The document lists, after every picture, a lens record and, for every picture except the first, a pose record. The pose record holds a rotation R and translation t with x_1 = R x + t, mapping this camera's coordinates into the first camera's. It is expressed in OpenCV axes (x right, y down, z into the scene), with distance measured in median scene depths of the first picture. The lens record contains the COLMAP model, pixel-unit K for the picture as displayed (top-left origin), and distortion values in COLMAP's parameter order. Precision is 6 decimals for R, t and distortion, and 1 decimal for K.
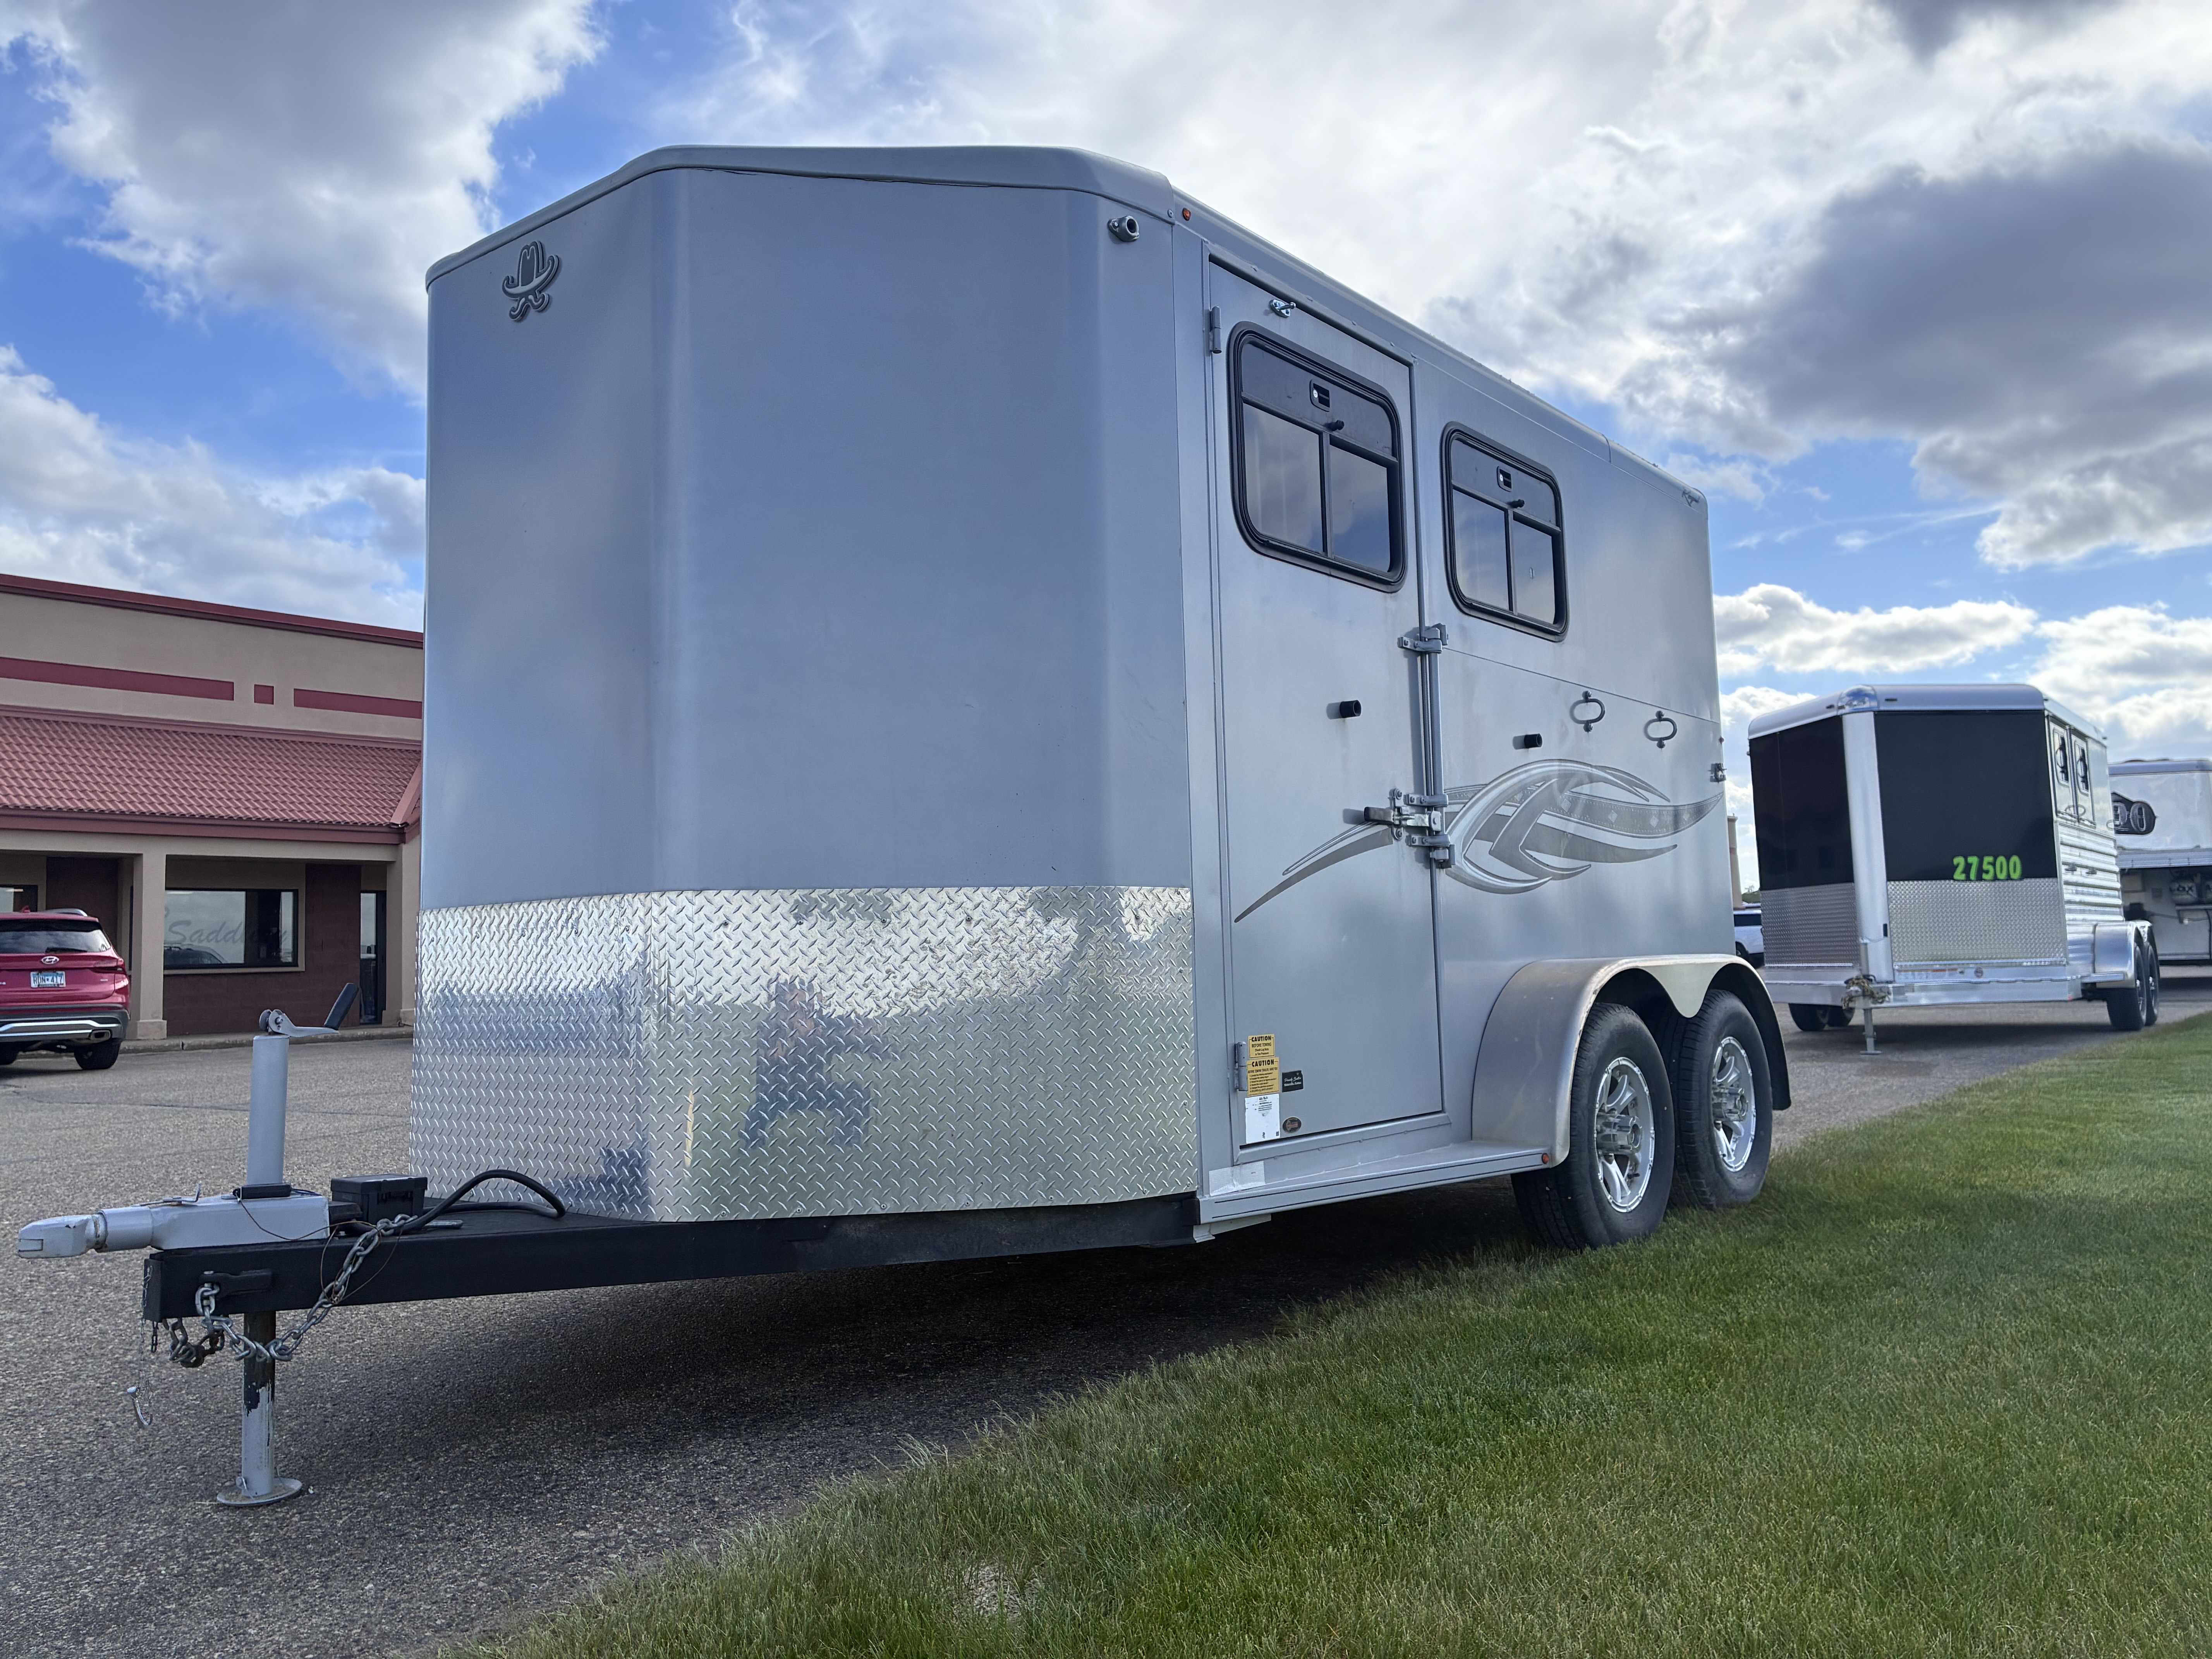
lens RADIAL K [[1721.1, 0, 1153.0], [0, 1721.1, 816.0], [0, 0, 1]] dist [0.036565, -0.043877]
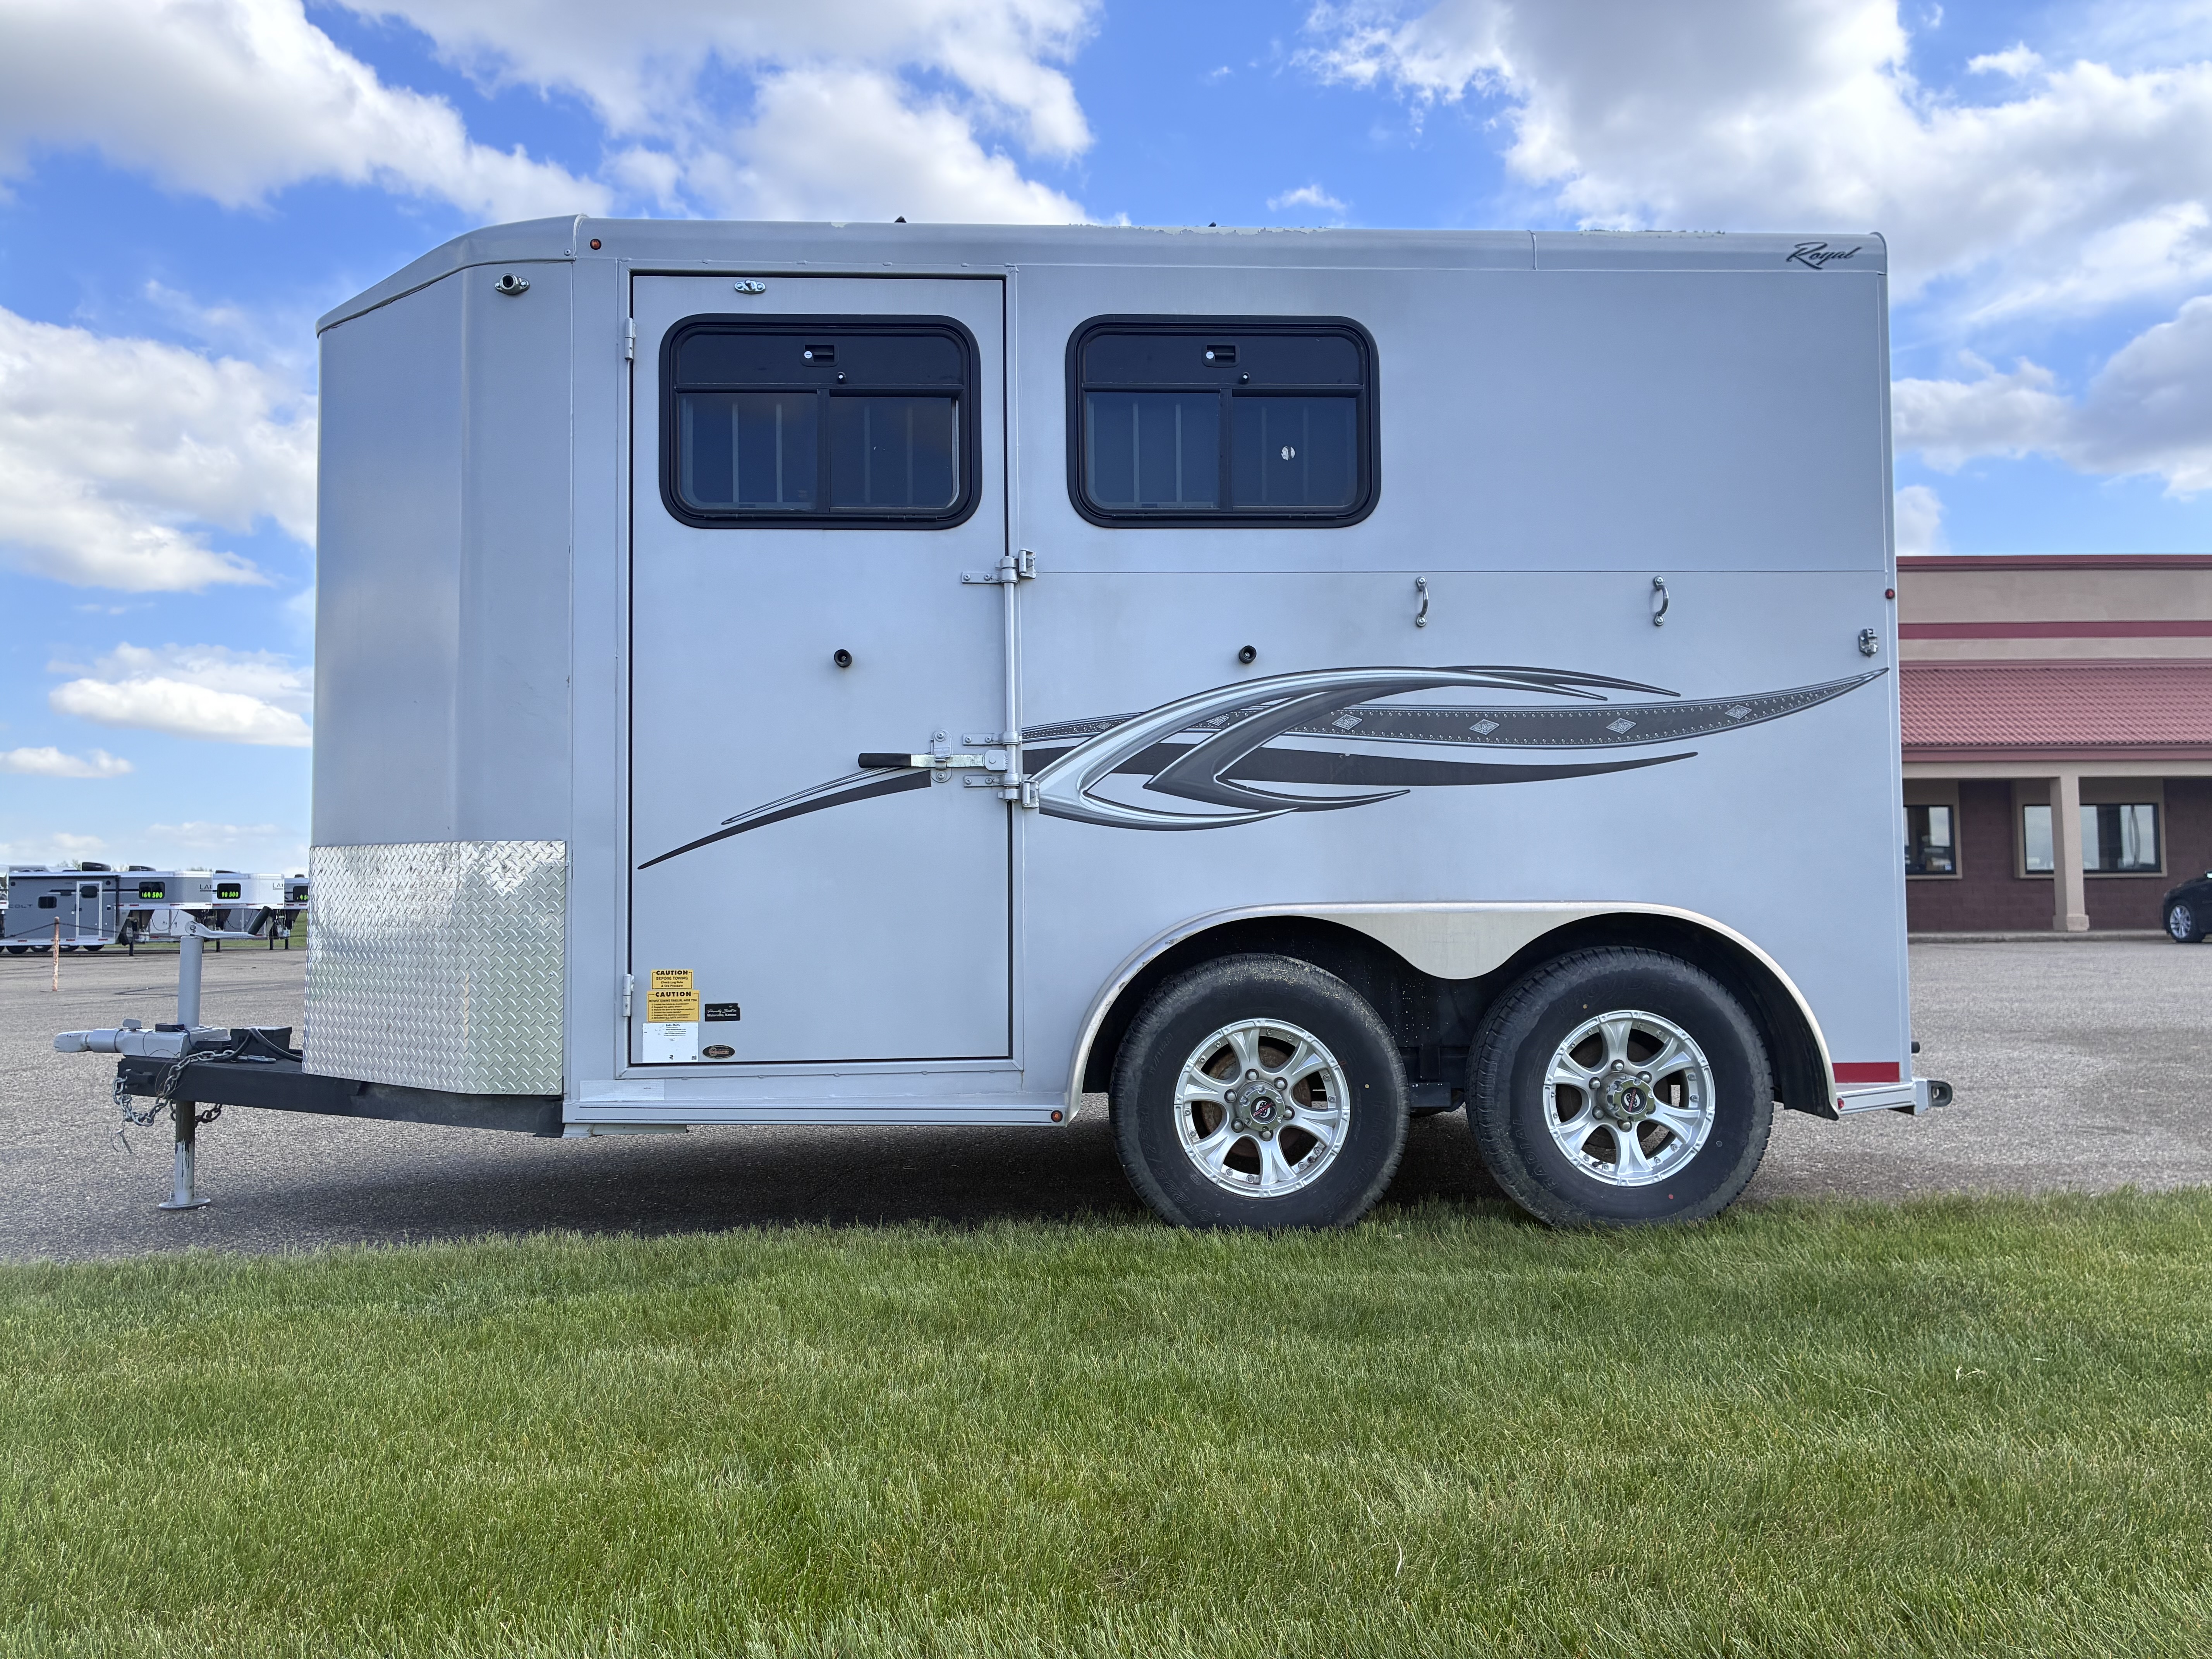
lens RADIAL K [[1721.1, 0, 1197.6], [0, 1721.1, 836.5], [0, 0, 1]] dist [0.036565, -0.043877]
pose [[0.652917, -0.004866, -0.757414, 1.054855], [0.058469, 0.997319, 0.043994, 0.010604], [0.755169, -0.073009, 0.651452, 0.492080]]
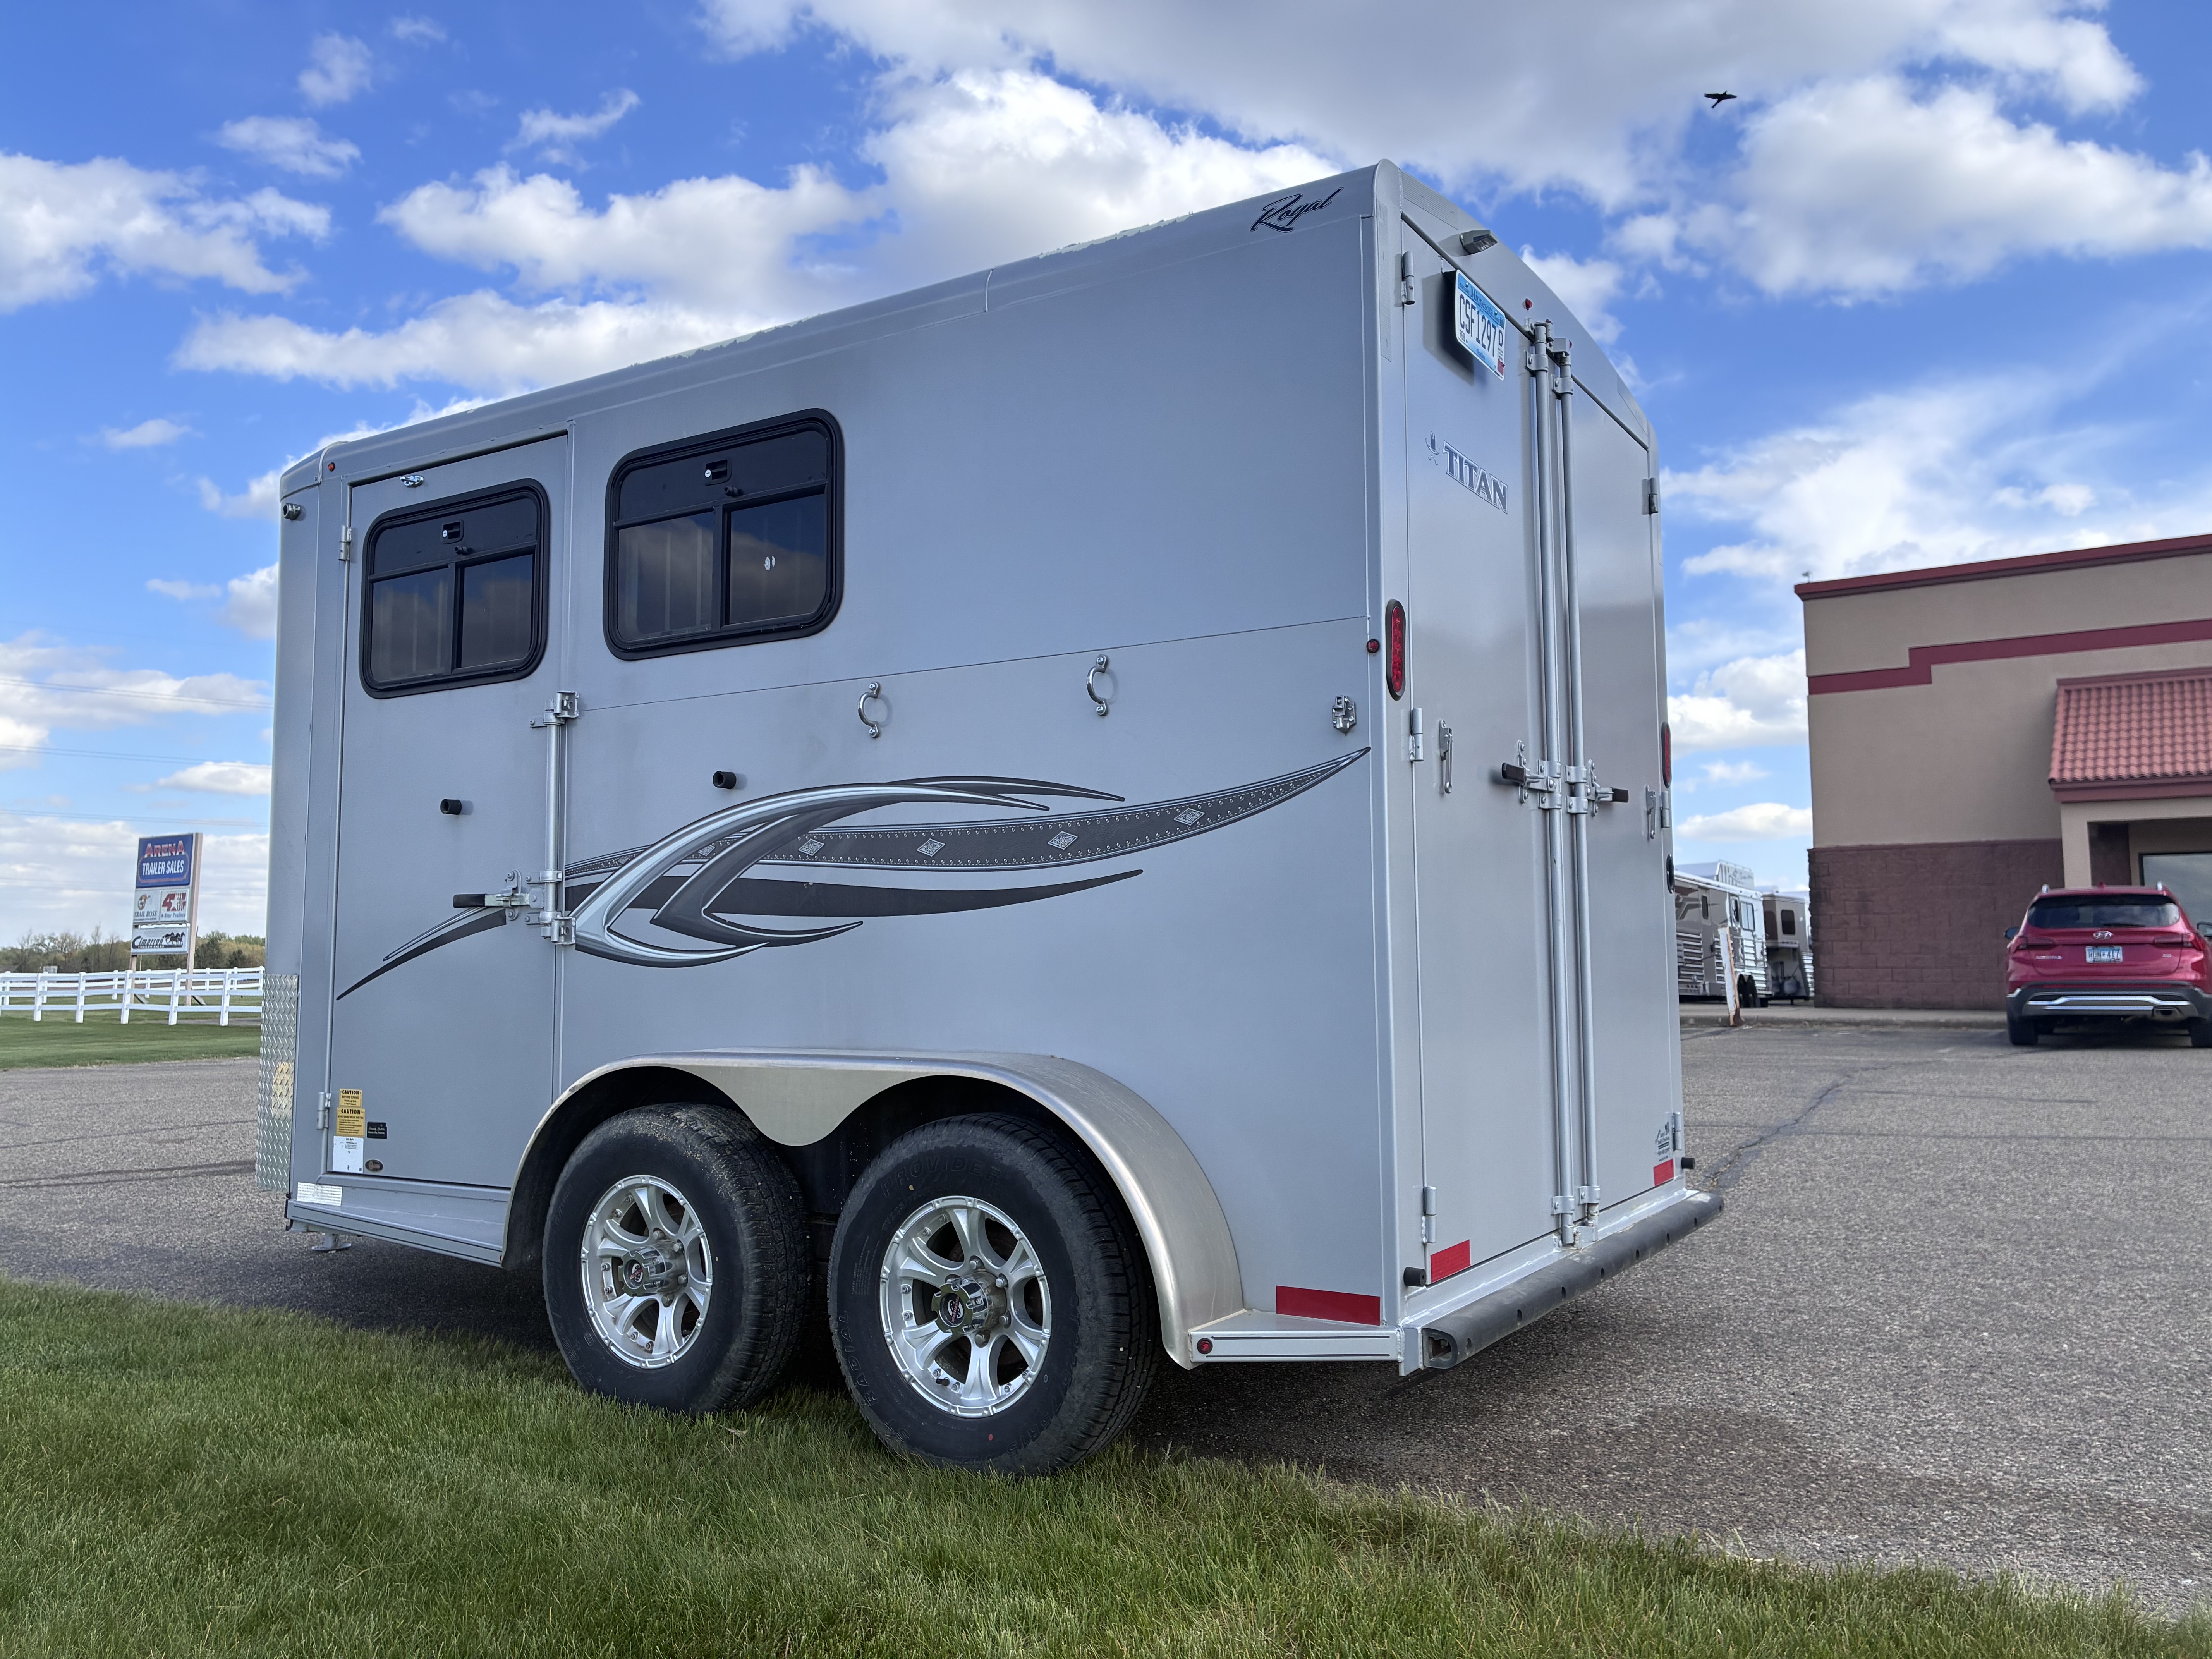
lens RADIAL K [[1721.1, 0, 1116.8], [0, 1721.1, 814.8], [0, 0, 1]] dist [0.036565, -0.043877]
pose [[0.088240, -0.057020, -0.994466, 1.290904], [0.092015, 0.994558, -0.048861, 0.037301], [0.991840, -0.087194, 0.093007, 1.350504]]
